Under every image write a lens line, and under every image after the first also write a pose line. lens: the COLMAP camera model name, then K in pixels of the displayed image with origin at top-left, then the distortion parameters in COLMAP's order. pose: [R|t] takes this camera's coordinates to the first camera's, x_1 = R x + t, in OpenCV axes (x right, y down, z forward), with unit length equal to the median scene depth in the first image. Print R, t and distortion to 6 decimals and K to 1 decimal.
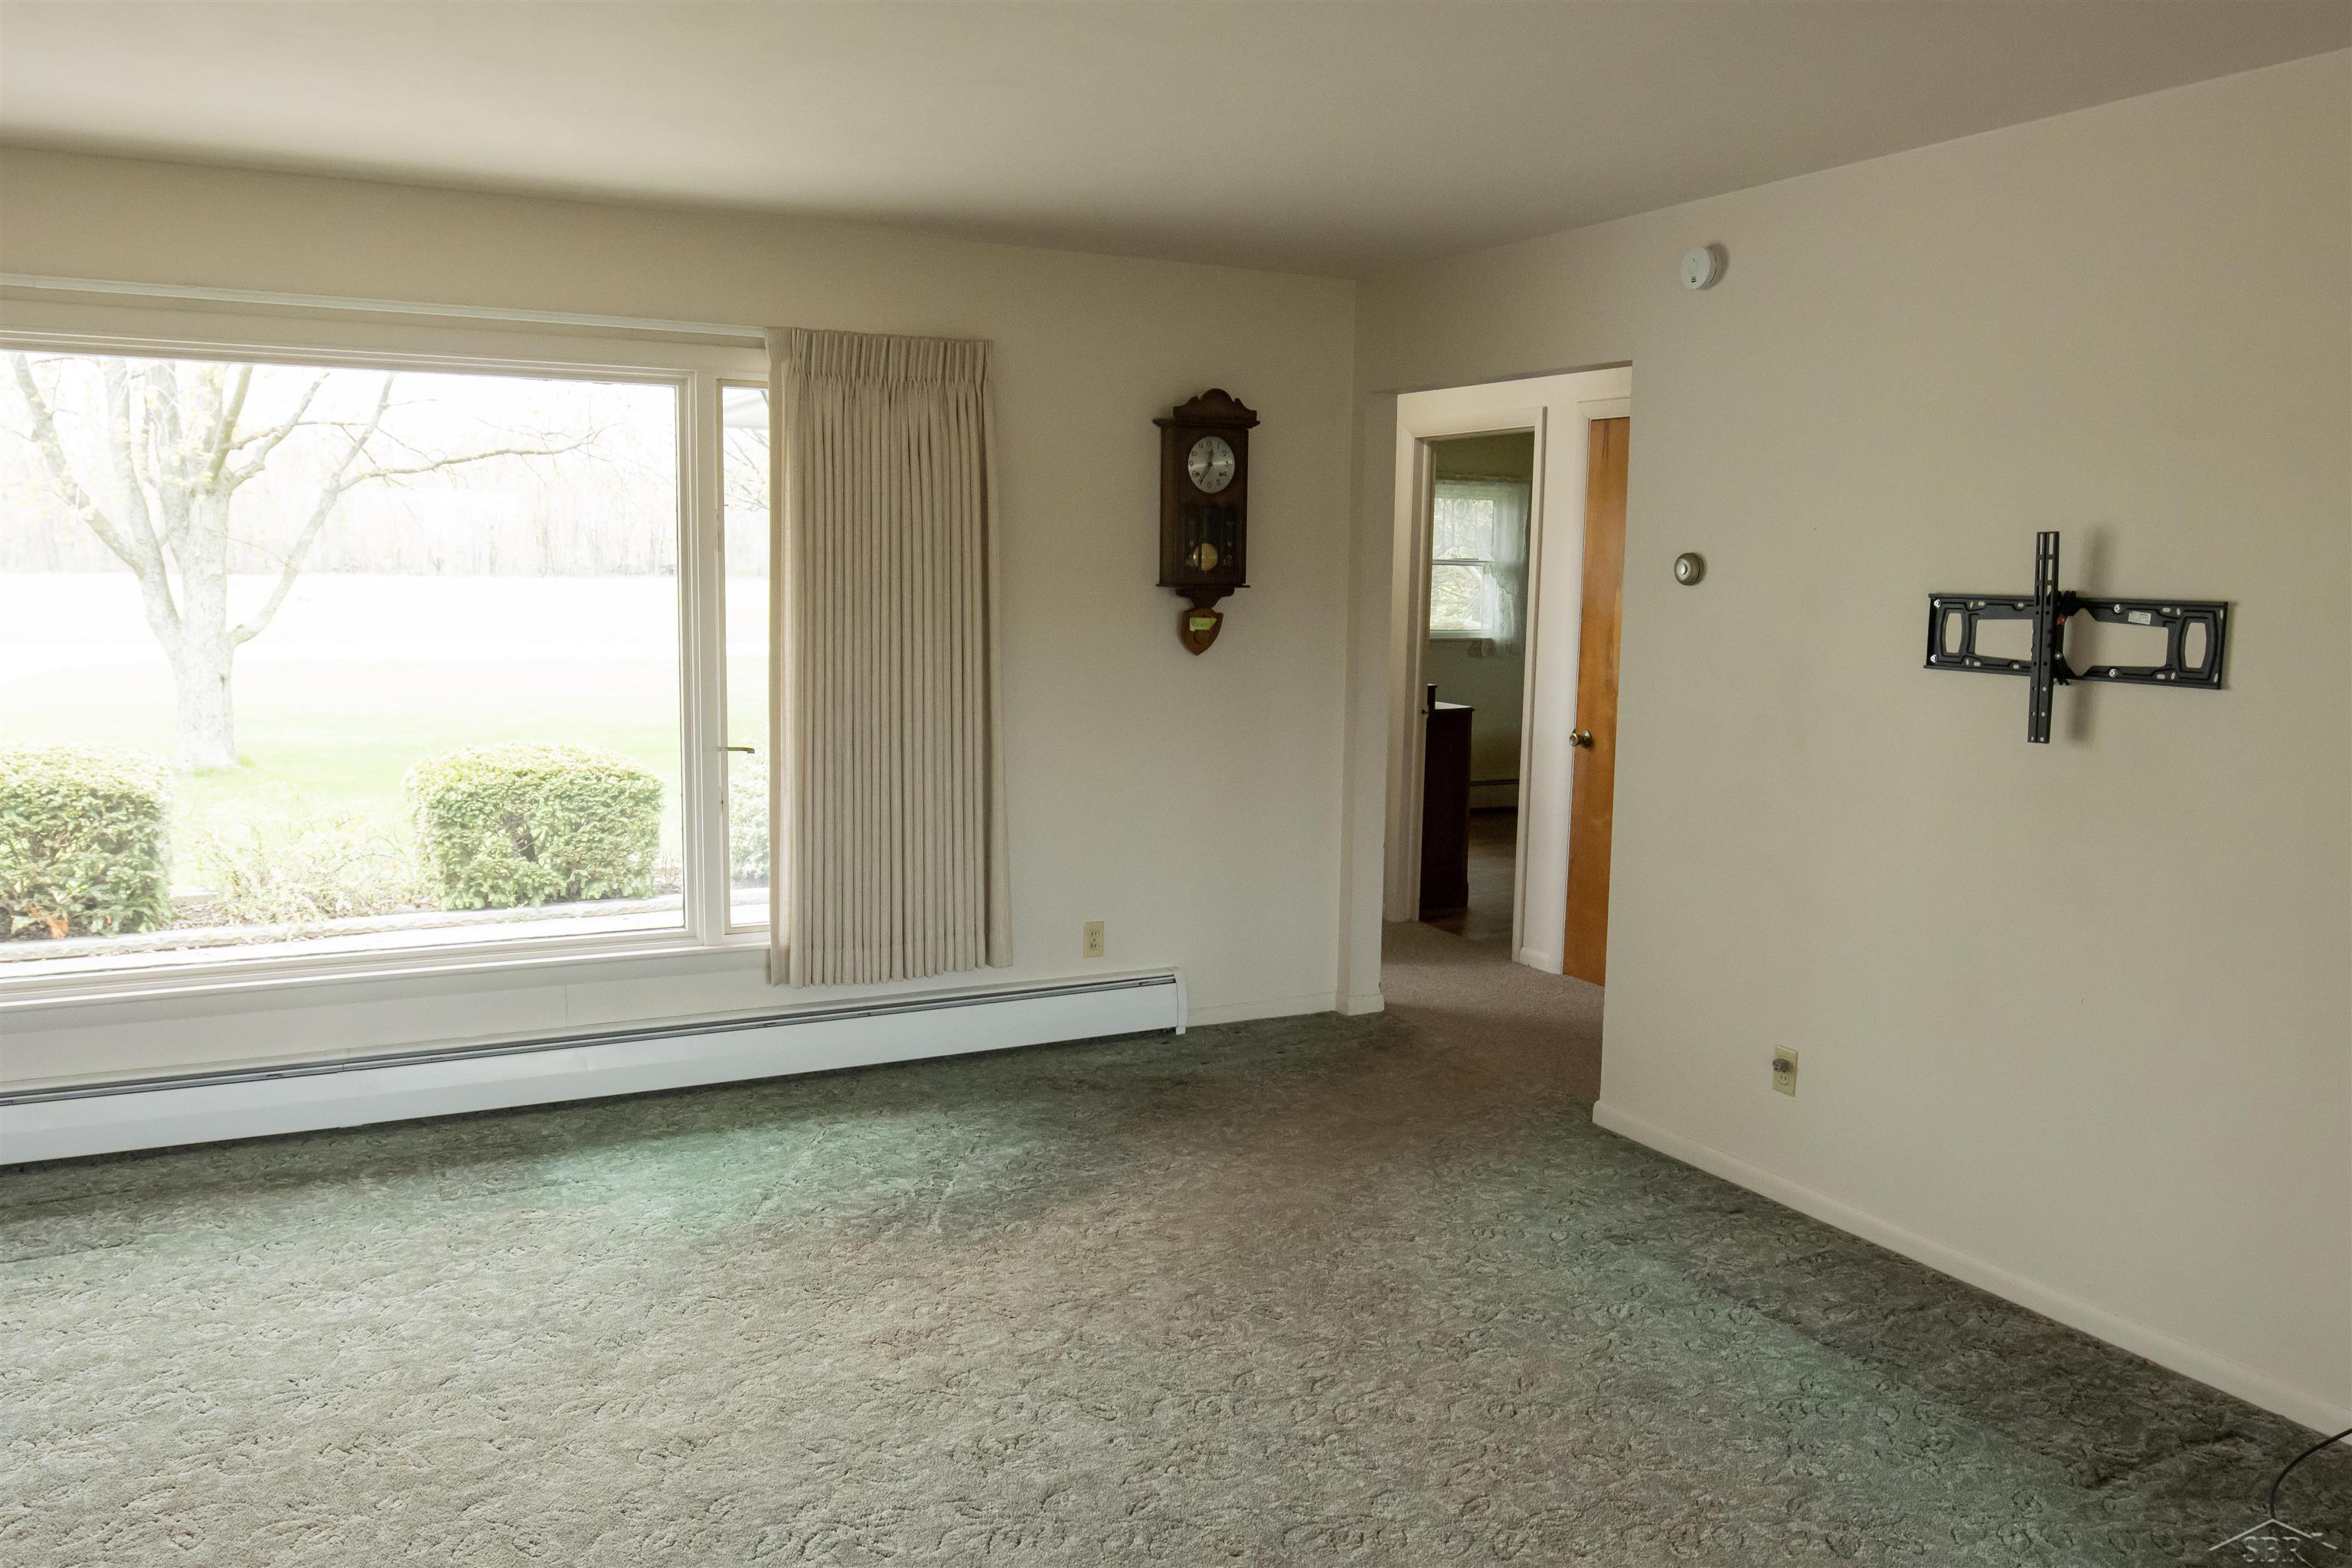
lens RADIAL K [[1707.0, 0, 1176.0], [0, 1707.0, 784.0], [0, 0, 1]] dist [-0.004737, -0.003871]
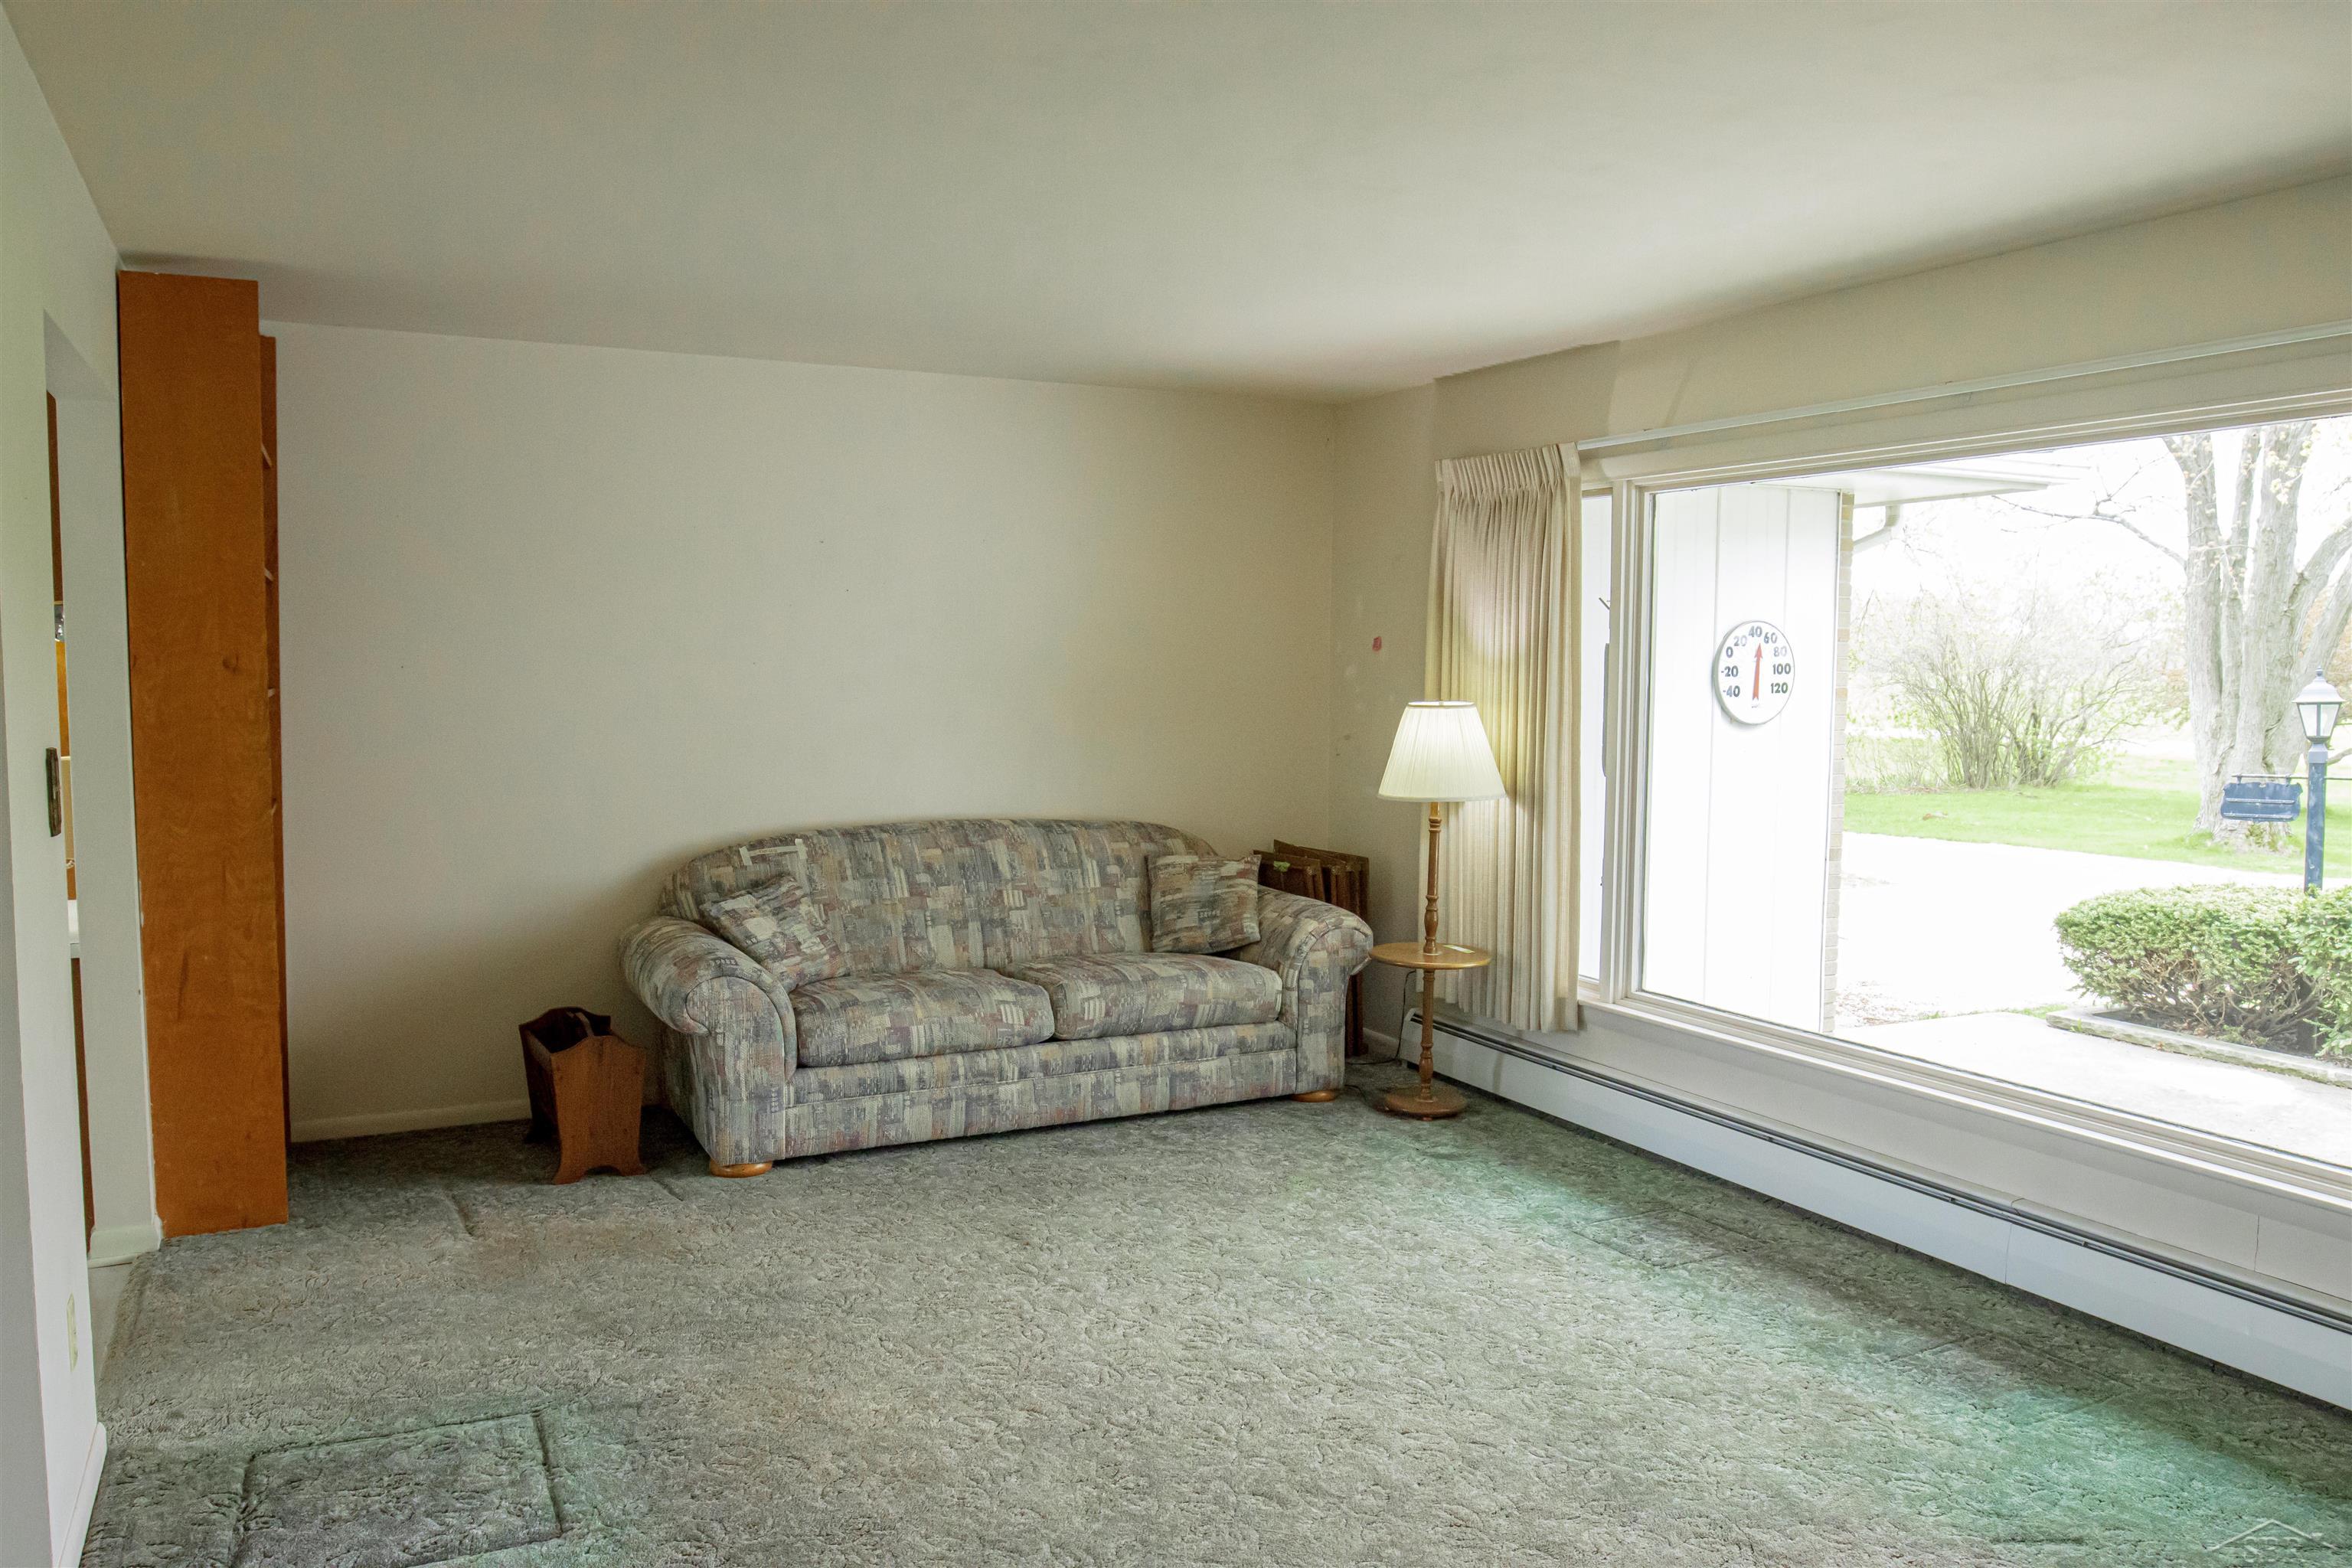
lens RADIAL K [[1789.1, 0, 1176.0], [0, 1789.1, 784.0], [0, 0, 1]] dist [-0.001620, -0.000558]
pose [[0.002712, 0.054532, -0.998508, 0.477555], [-0.131897, 0.989808, 0.053699, -0.052961], [0.991260, 0.131555, 0.009877, 0.604231]]
